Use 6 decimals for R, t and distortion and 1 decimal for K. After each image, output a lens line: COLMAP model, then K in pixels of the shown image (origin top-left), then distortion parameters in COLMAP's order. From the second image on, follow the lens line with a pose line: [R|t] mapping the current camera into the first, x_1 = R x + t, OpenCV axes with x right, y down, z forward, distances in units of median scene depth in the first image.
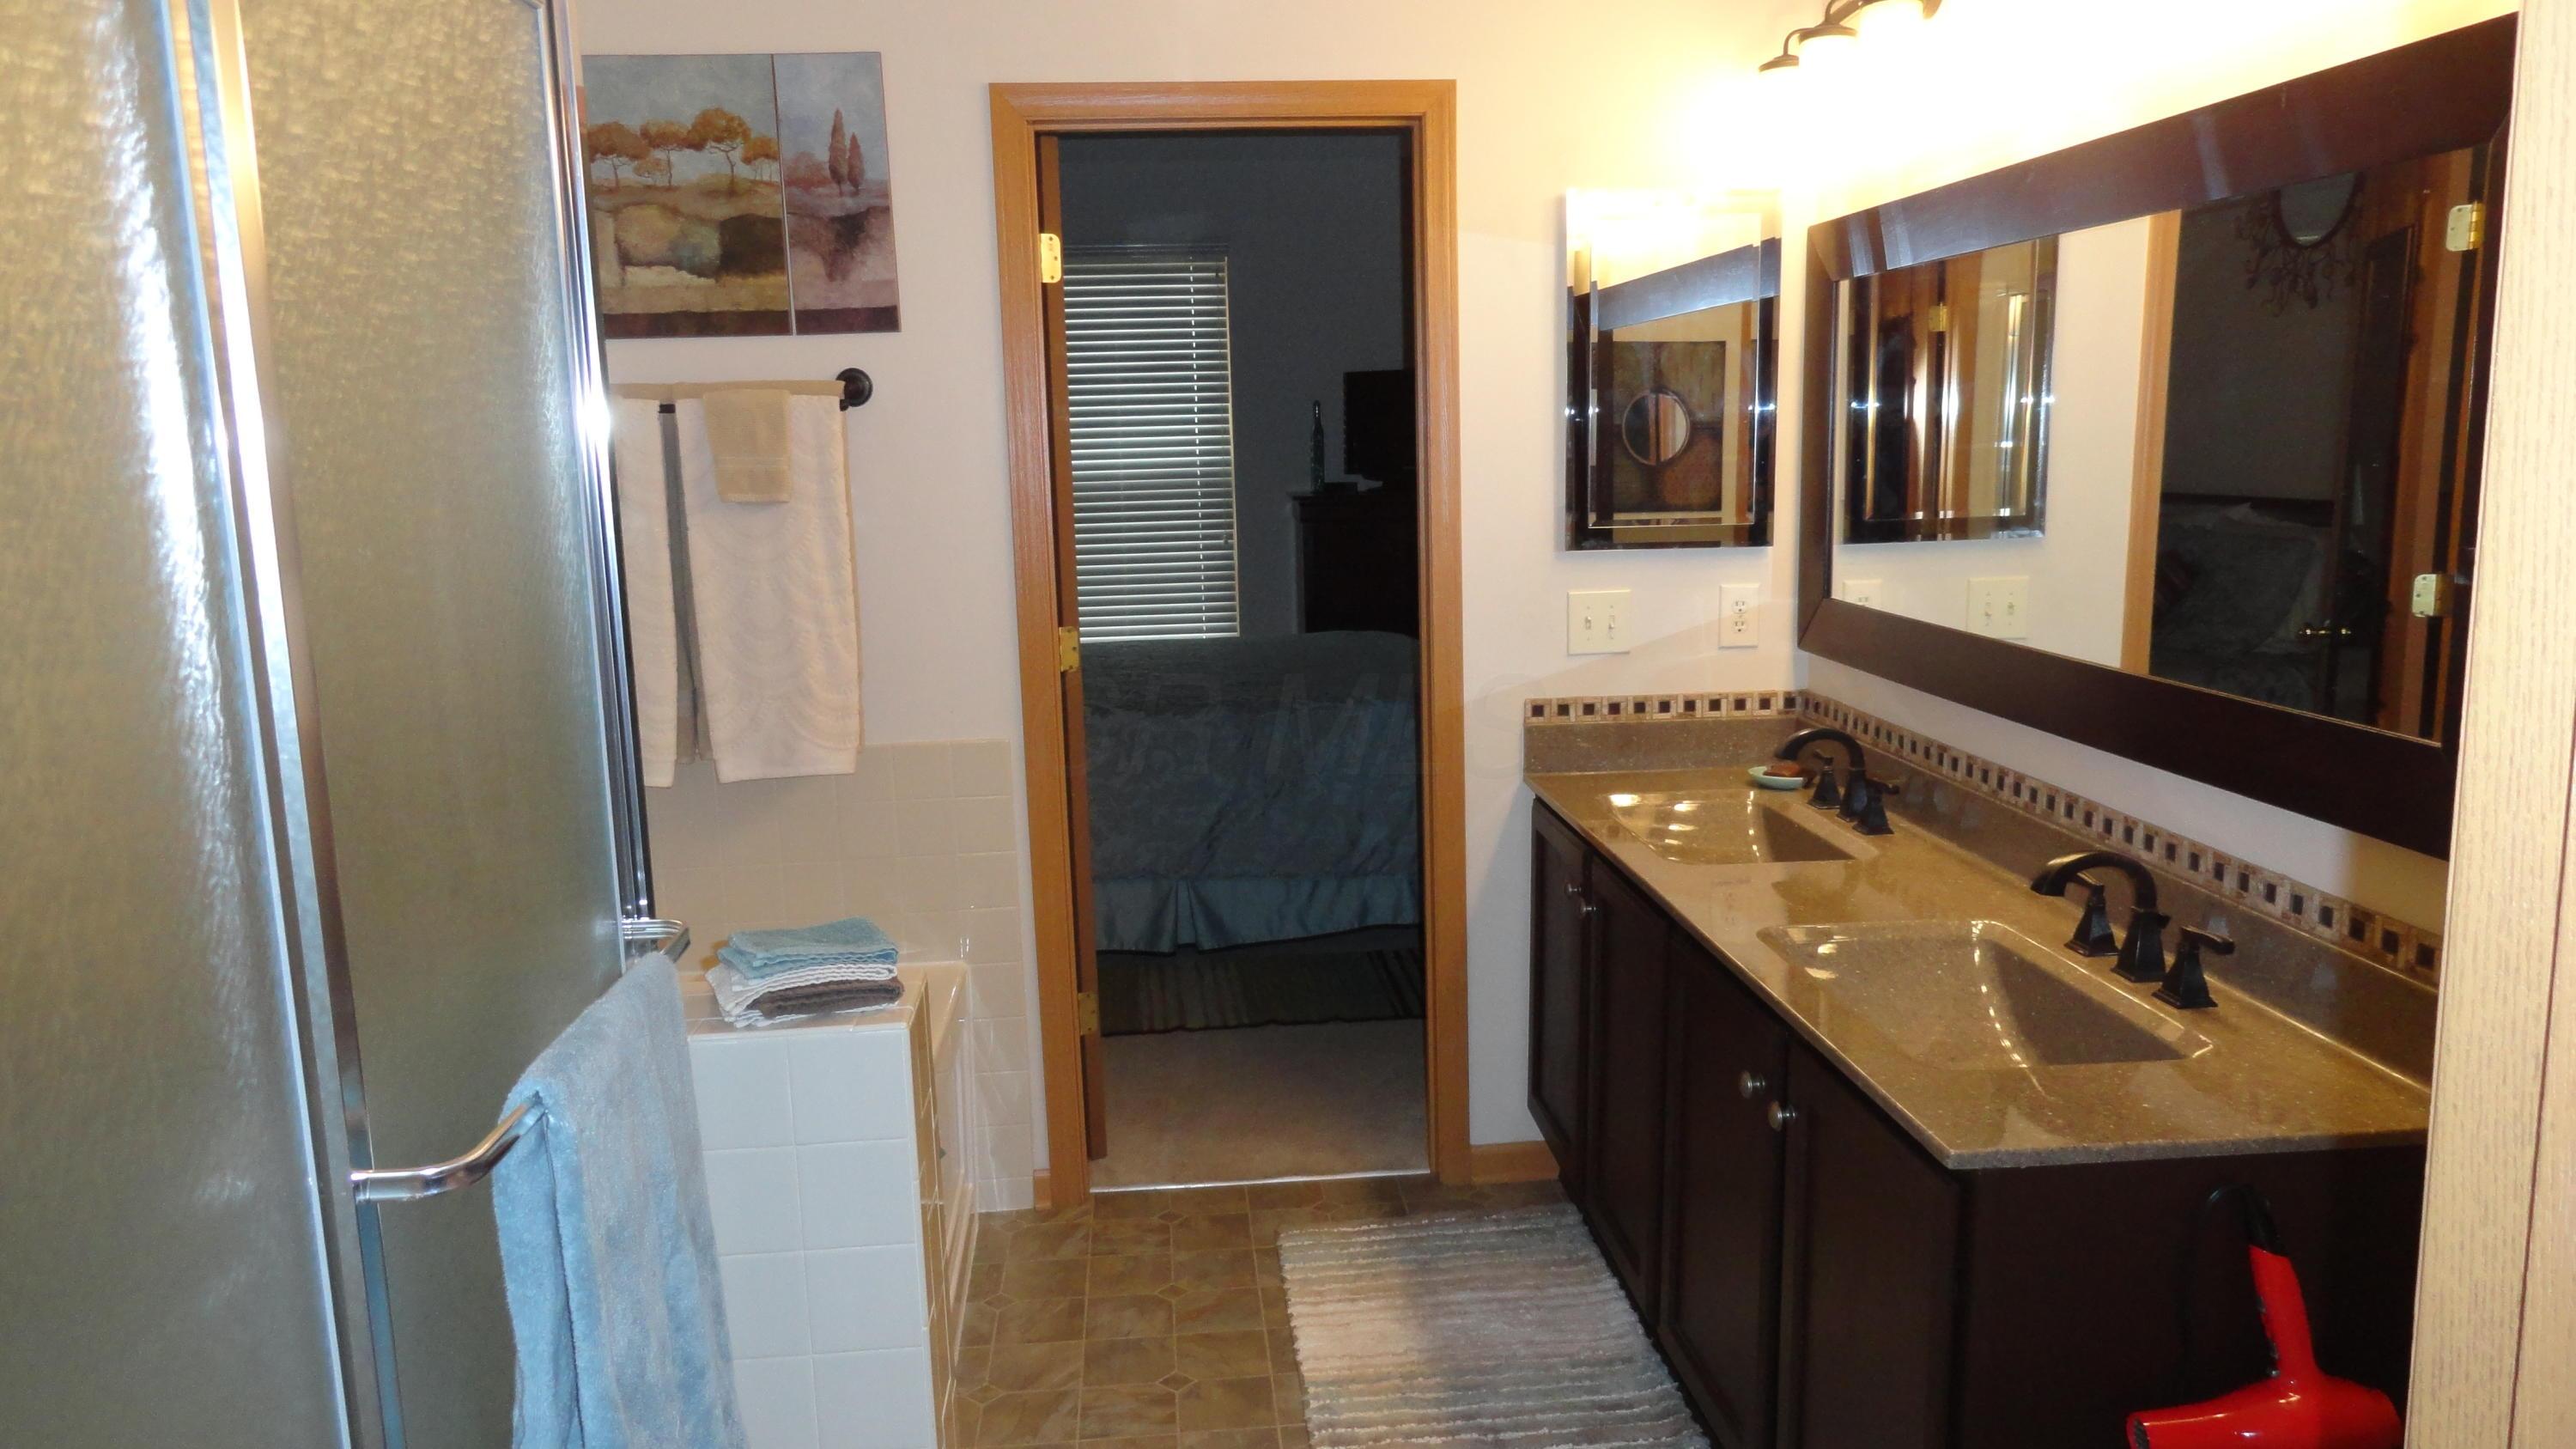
lens RADIAL K [[1773.7, 0, 1288.0], [0, 1773.7, 724.5], [0, 0, 1]] dist [0.009123, 0.006881]
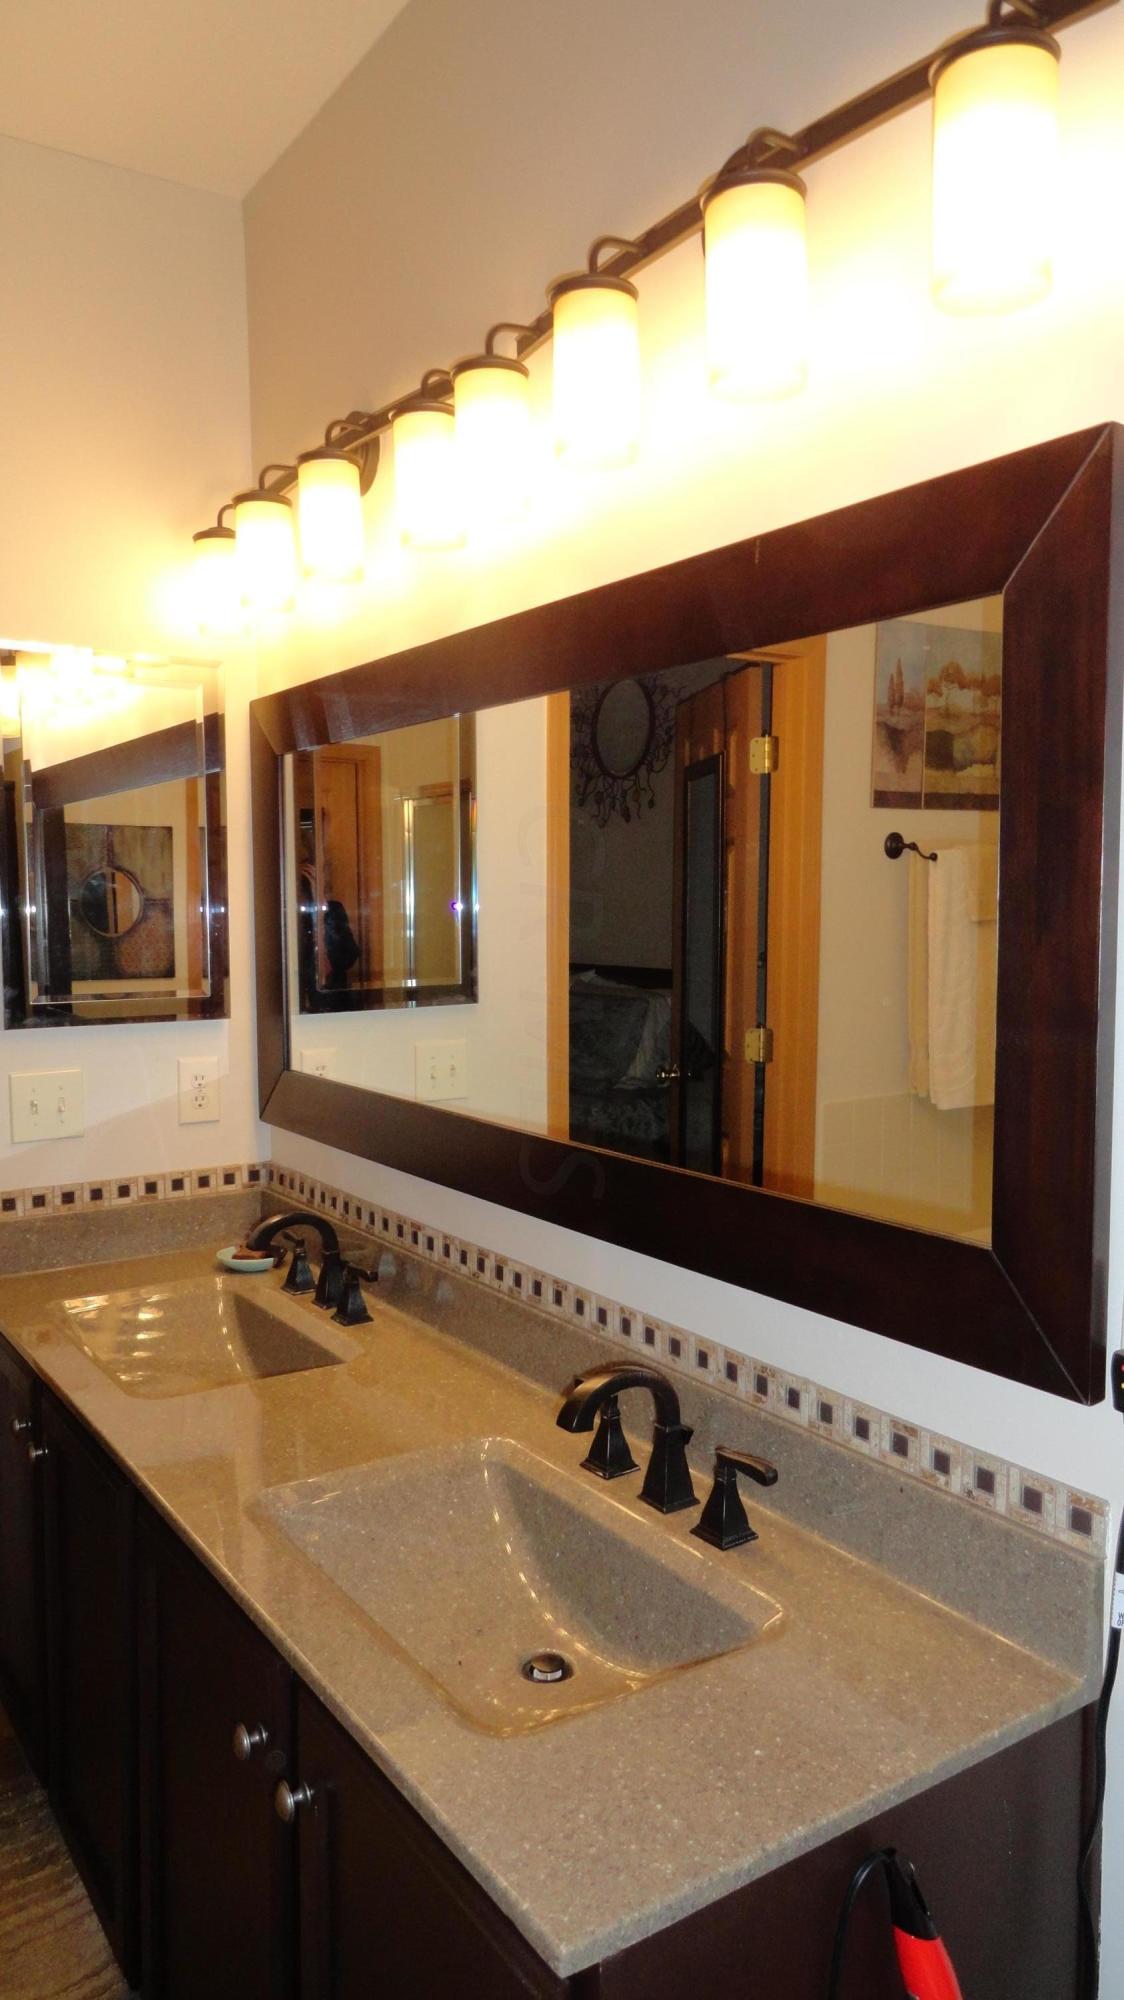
lens RADIAL K [[1354.3, 0, 563.5], [0, 1354.3, 1017.1], [0, 0, 1]] dist [-0.011772, 0.011962]
pose [[0.869744, -0.020814, 0.493065, 0.080506], [0.064304, 0.995372, -0.071412, -0.044819], [-0.489297, 0.093816, 0.867057, 0.325174]]
